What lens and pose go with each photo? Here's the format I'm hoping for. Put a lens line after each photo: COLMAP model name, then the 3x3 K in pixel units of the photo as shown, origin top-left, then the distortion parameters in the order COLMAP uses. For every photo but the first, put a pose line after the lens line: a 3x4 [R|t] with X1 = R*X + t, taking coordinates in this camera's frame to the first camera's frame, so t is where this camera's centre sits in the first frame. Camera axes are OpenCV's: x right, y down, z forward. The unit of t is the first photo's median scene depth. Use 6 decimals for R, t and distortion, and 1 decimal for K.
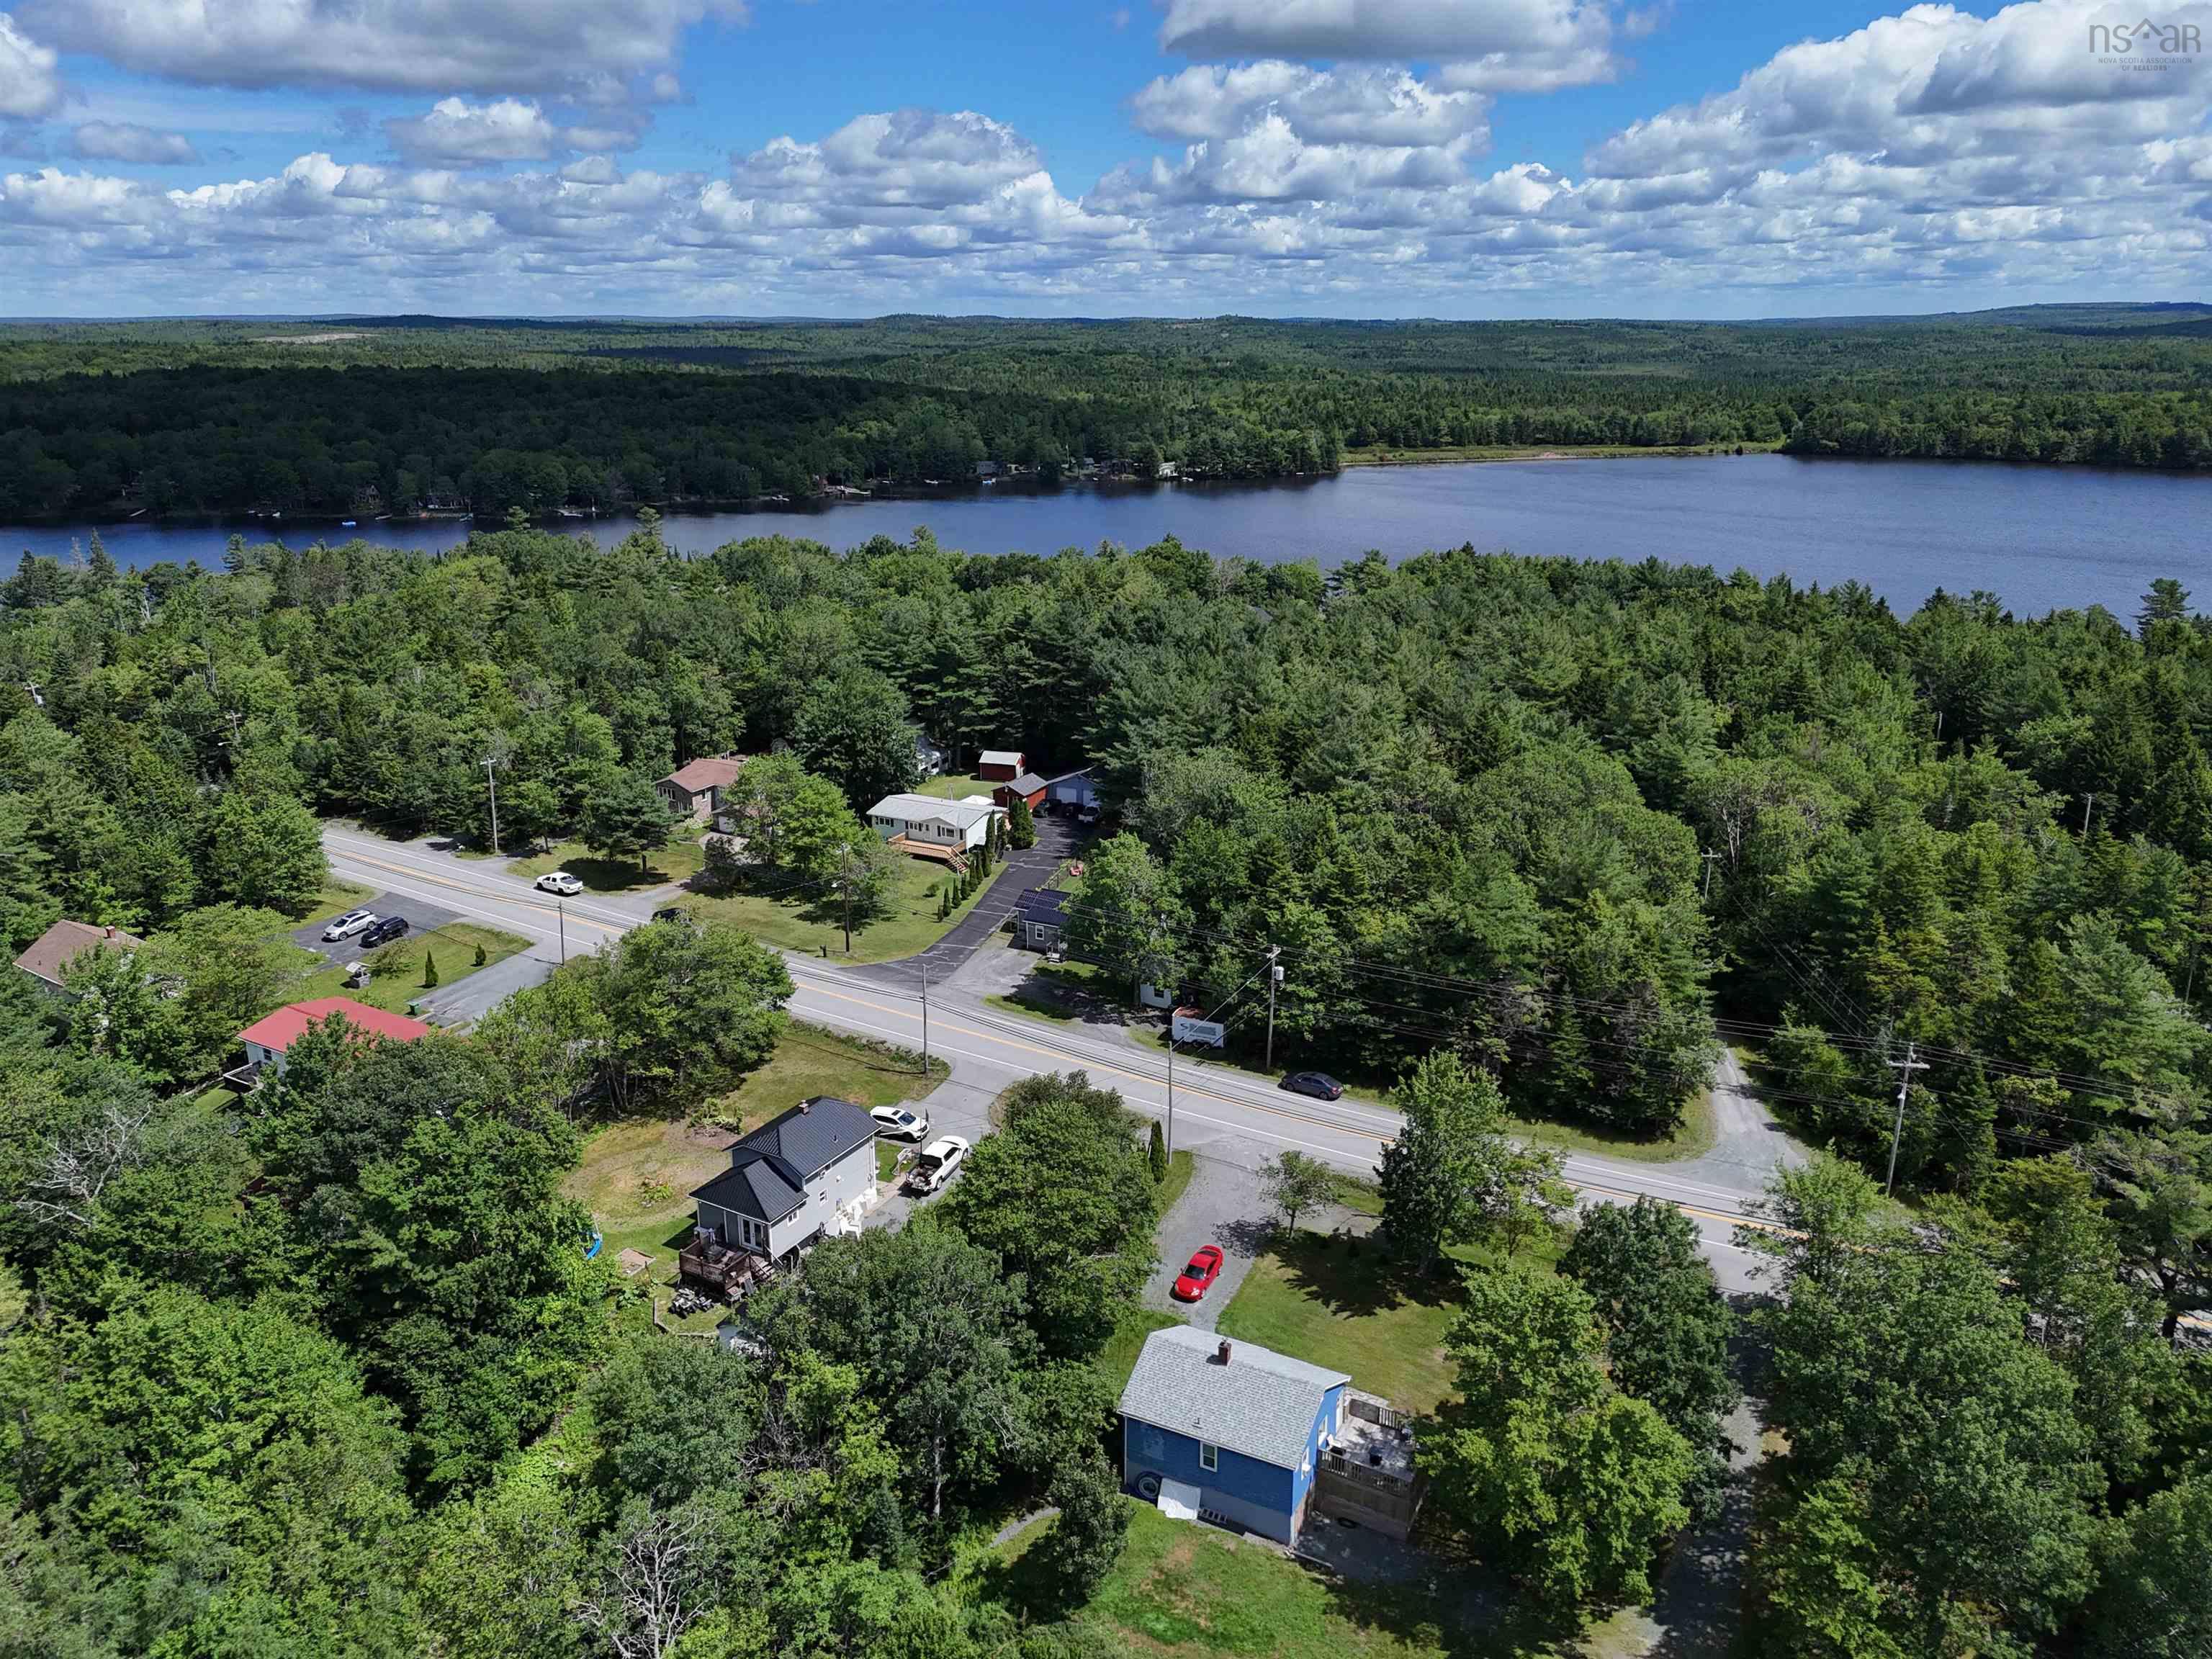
lens RADIAL K [[1625.3, 0, 1105.6], [0, 1625.3, 823.9], [0, 0, 1]] dist [0.073597, -0.069330]
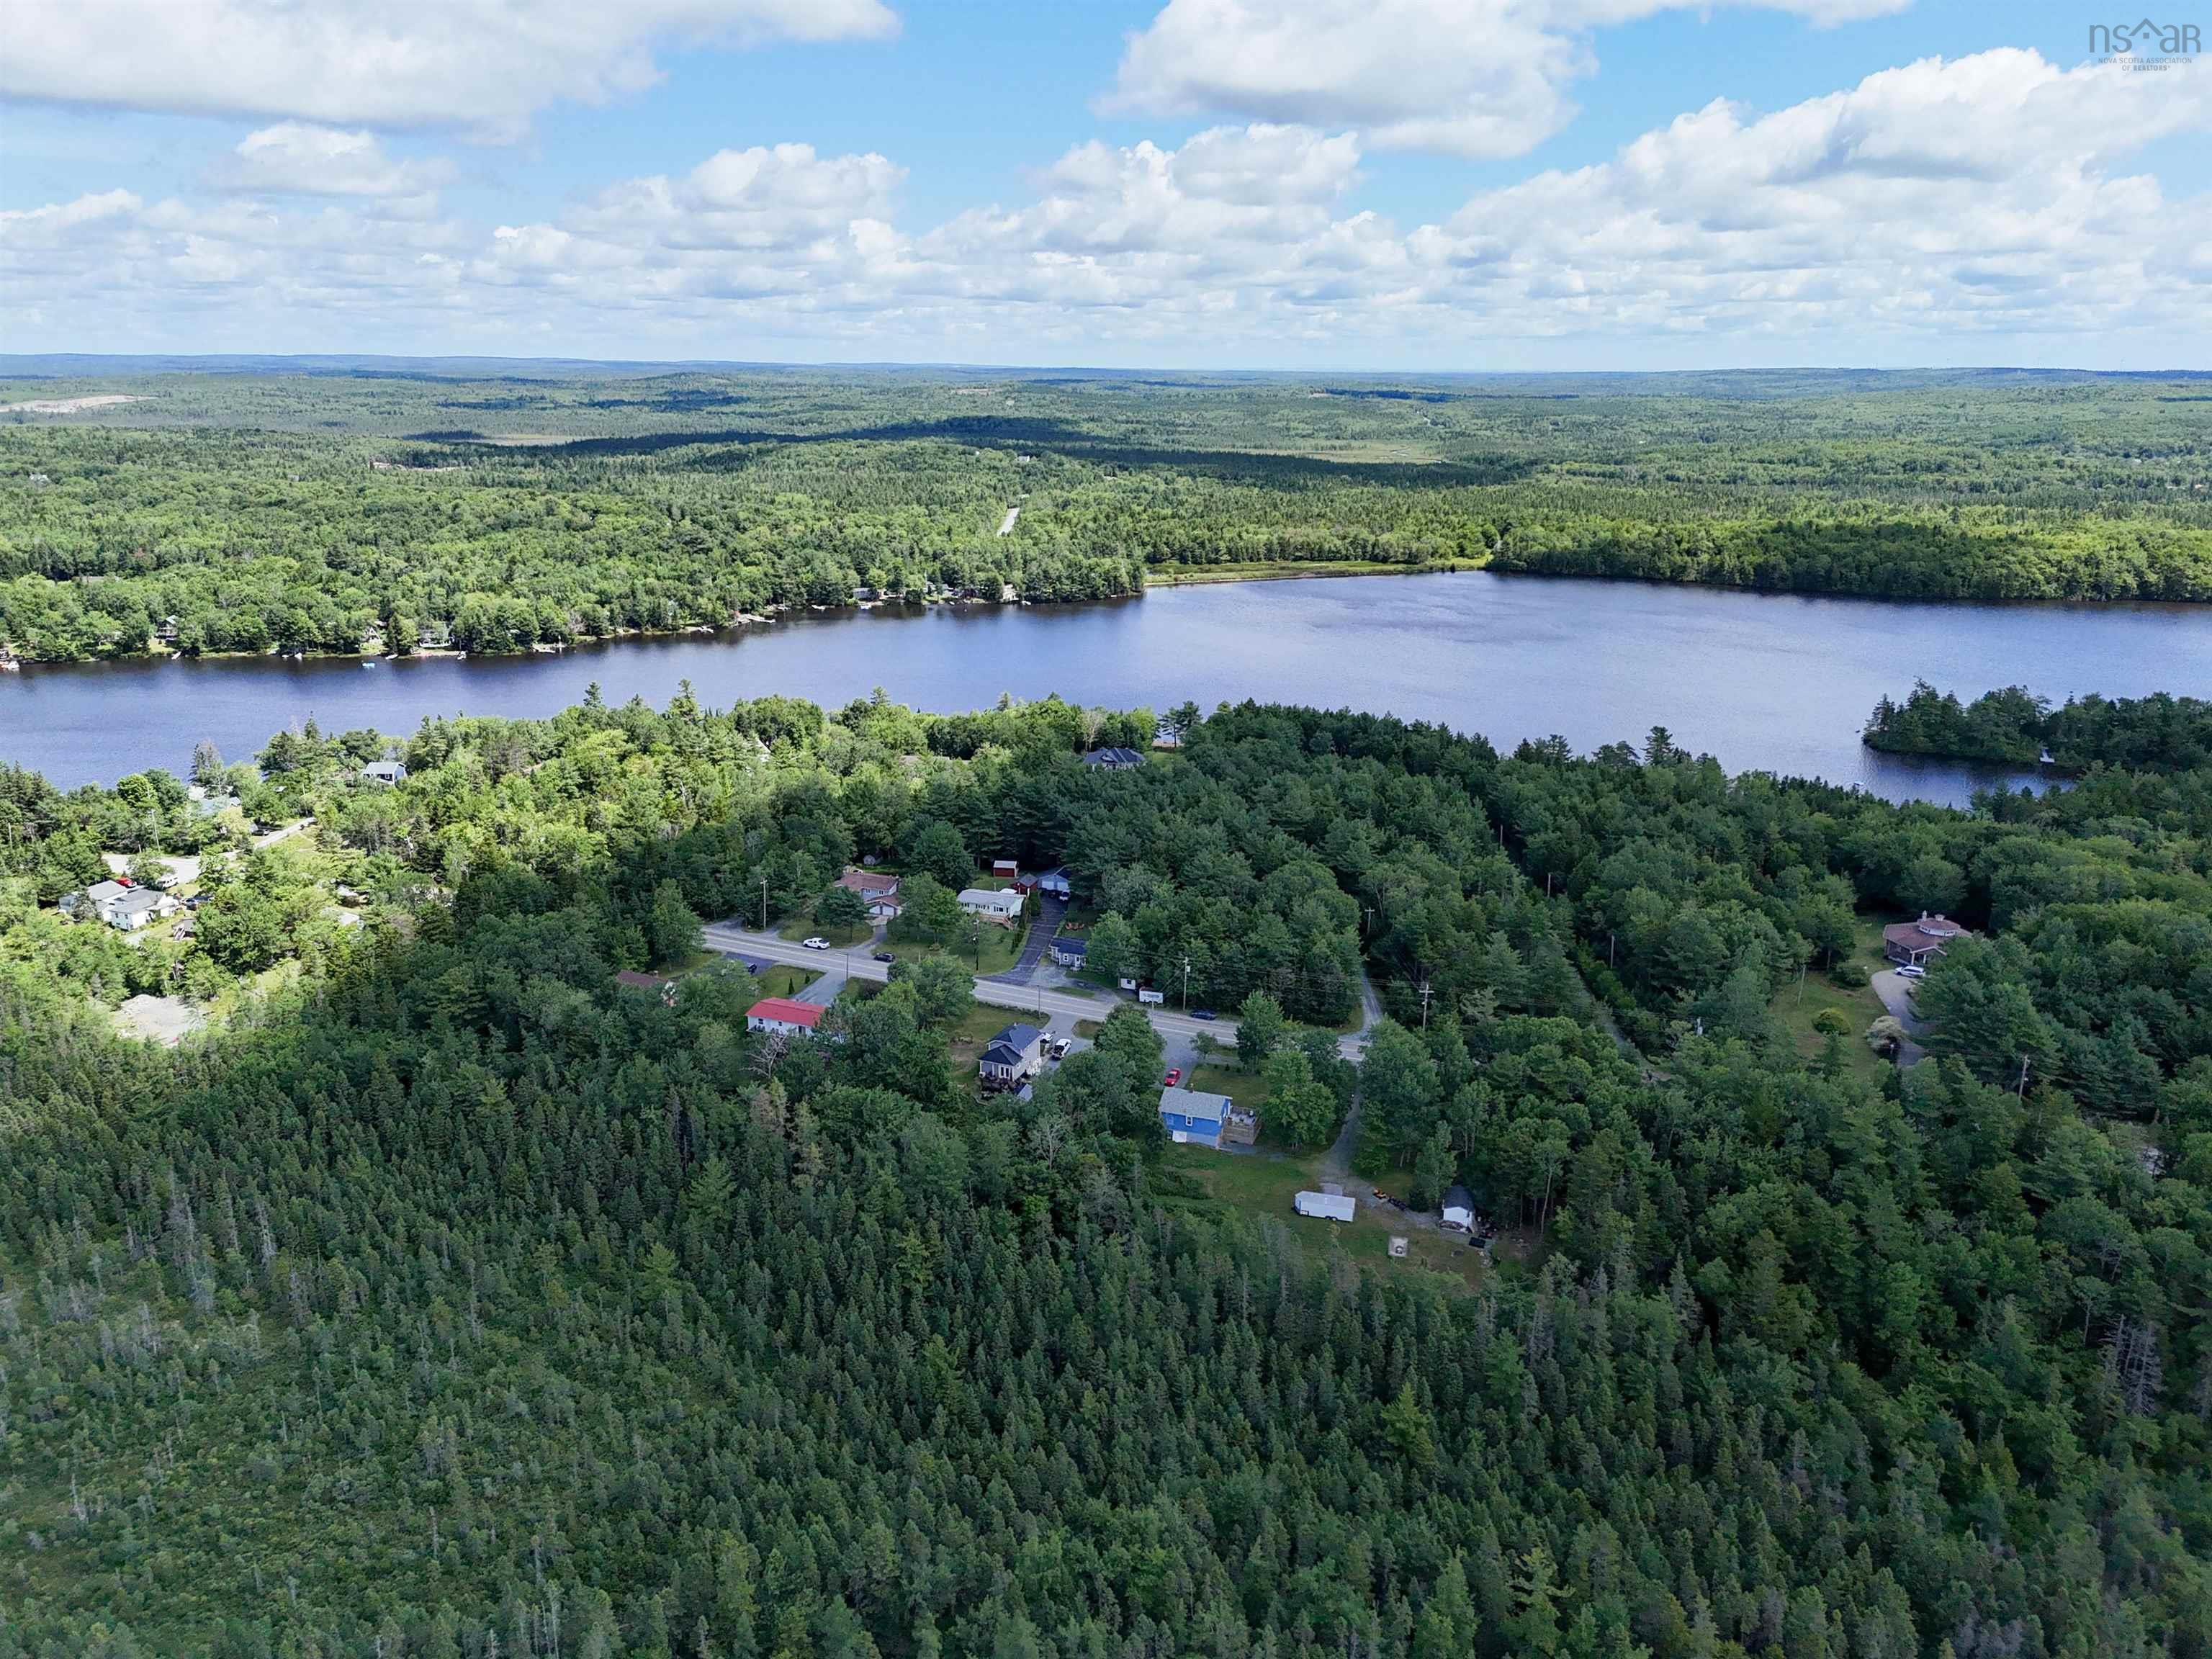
lens RADIAL K [[1625.3, 0, 1109.0], [0, 1625.3, 841.6], [0, 0, 1]] dist [0.073597, -0.069330]
pose [[0.990789, -0.029820, 0.132090, -0.187680], [0.031585, 0.999437, -0.011285, -0.042634], [-0.131679, 0.015353, 0.991174, -0.799374]]
